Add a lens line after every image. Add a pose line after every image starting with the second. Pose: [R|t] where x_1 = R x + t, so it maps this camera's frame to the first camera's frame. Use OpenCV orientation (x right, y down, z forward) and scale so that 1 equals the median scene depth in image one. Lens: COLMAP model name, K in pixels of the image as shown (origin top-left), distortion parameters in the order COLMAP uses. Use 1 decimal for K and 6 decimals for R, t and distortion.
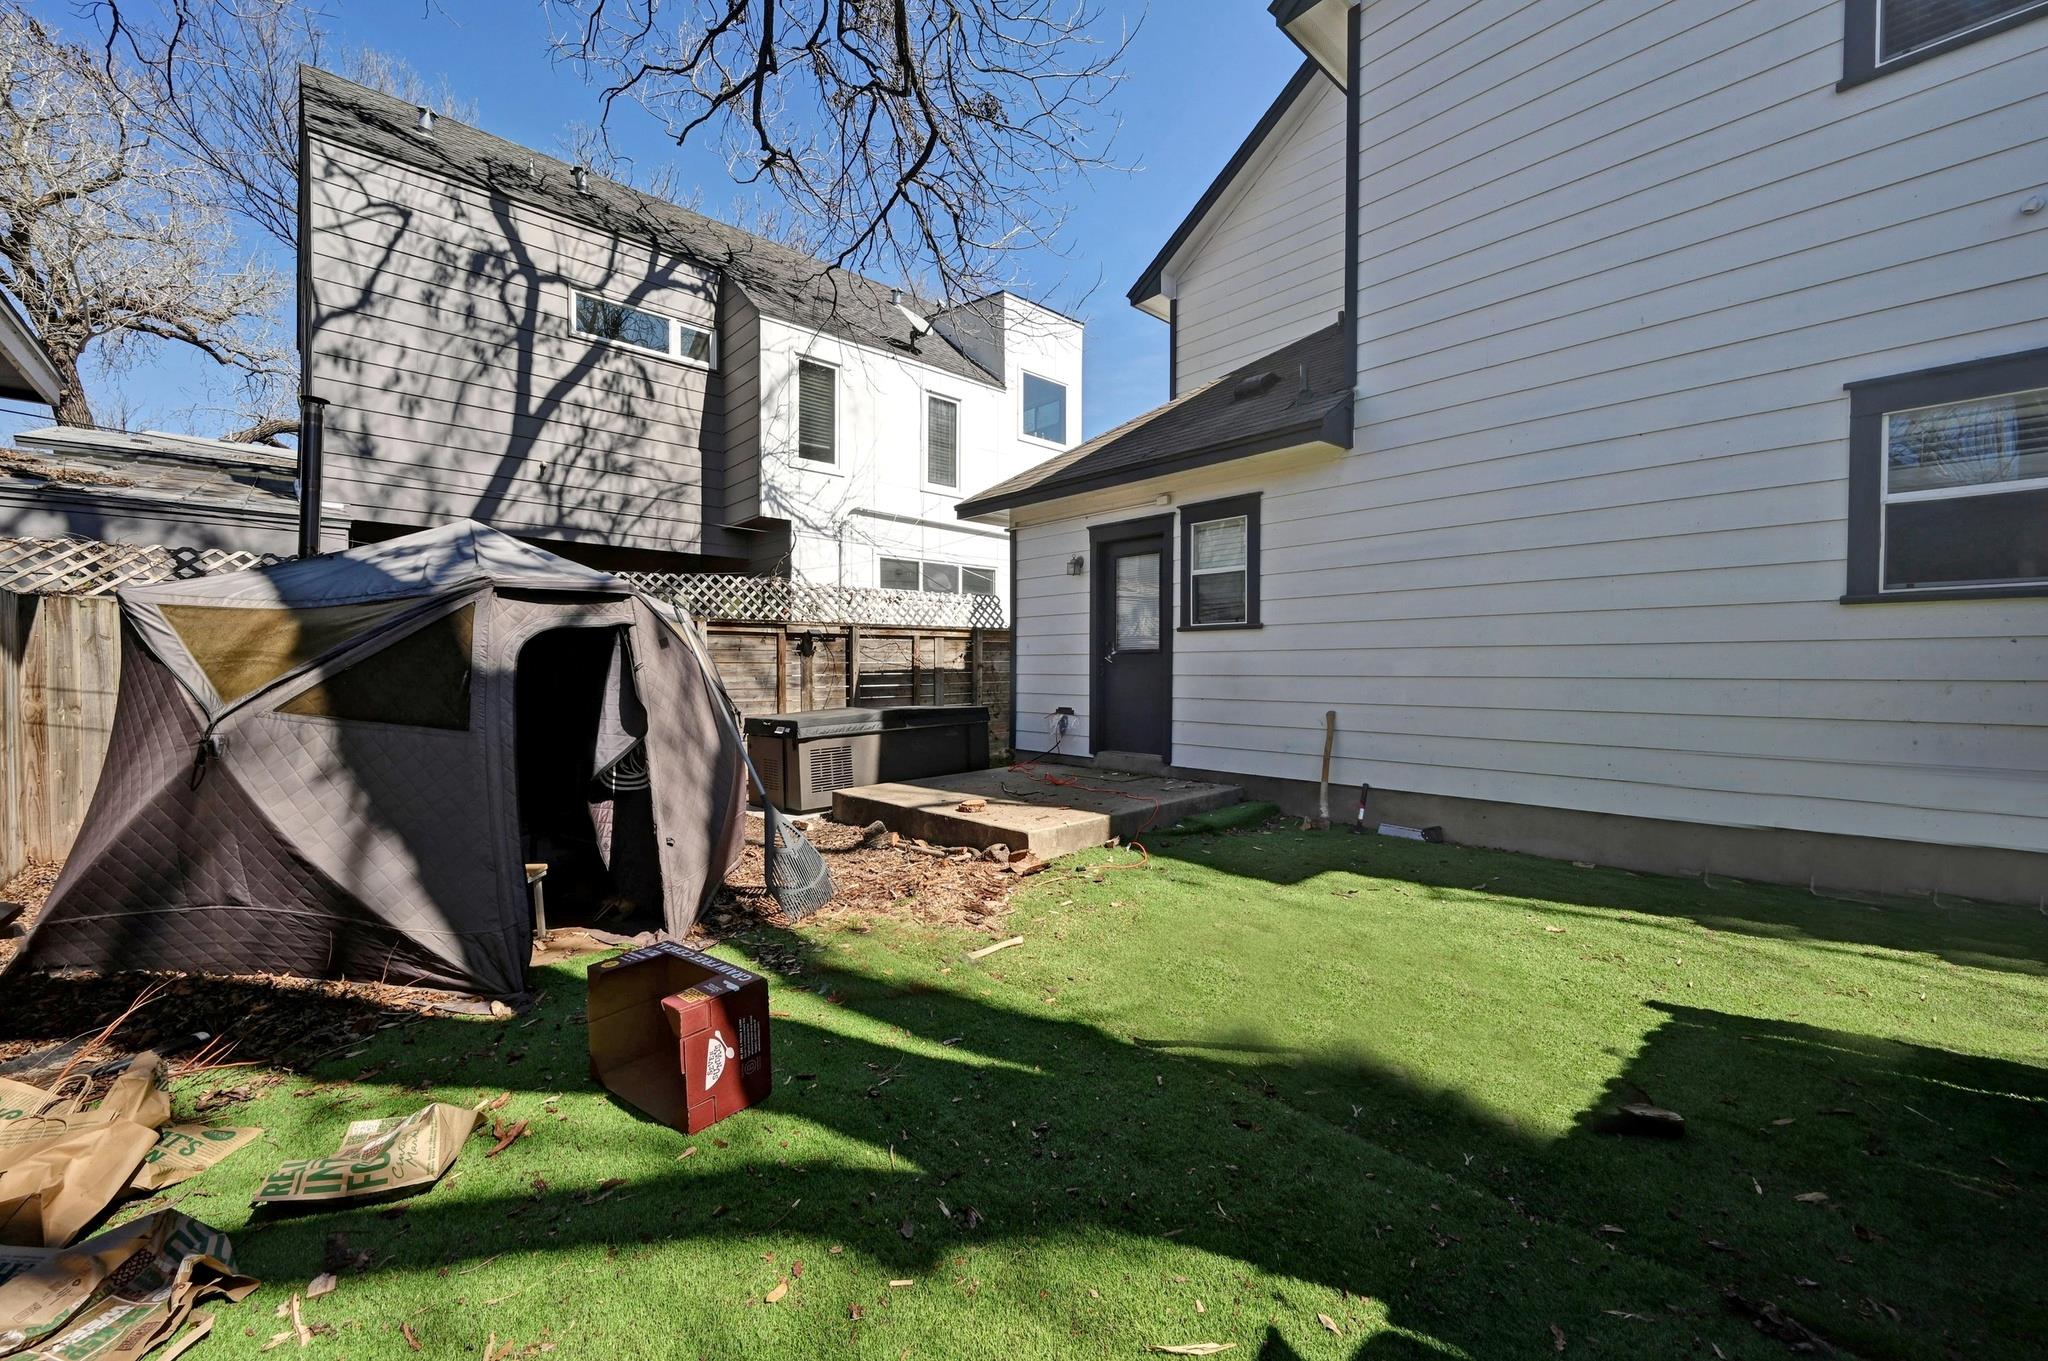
lens RADIAL K [[808.1, 0, 1027.1], [0, 808.1, 679.9], [0, 0, 1]] dist [-0.001168, 0.000686]
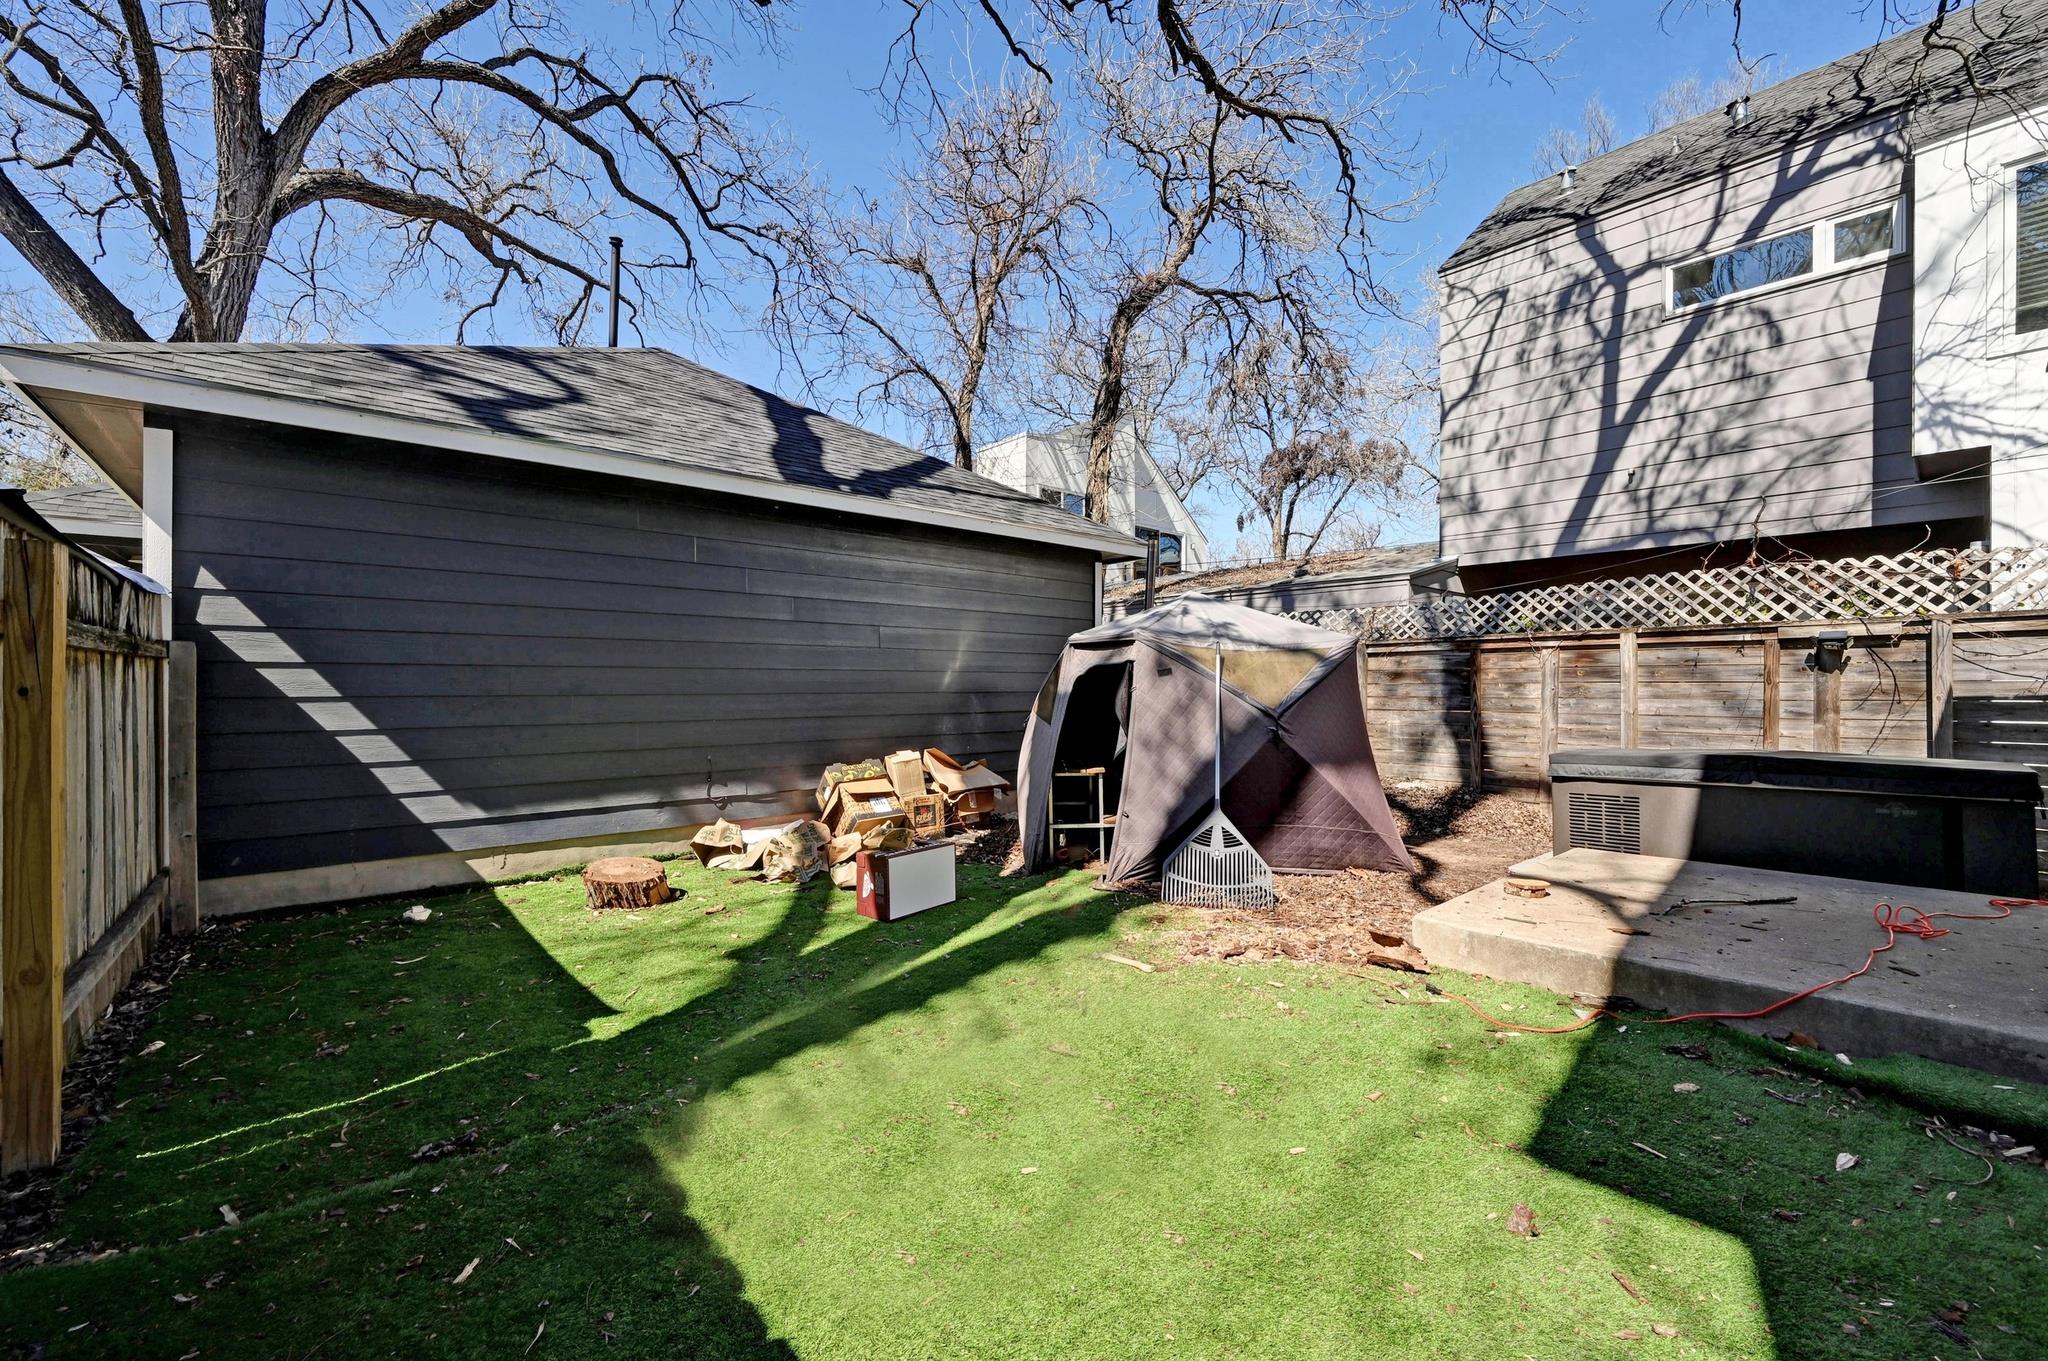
lens RADIAL K [[808.1, 0, 1027.2], [0, 808.1, 681.5], [0, 0, 1]] dist [-0.001168, 0.000686]
pose [[-0.019889, -0.001245, -0.999801, 0.359658], [-0.013979, 0.999902, -0.000967, -0.010123], [0.999704, 0.013957, -0.019904, 0.315313]]
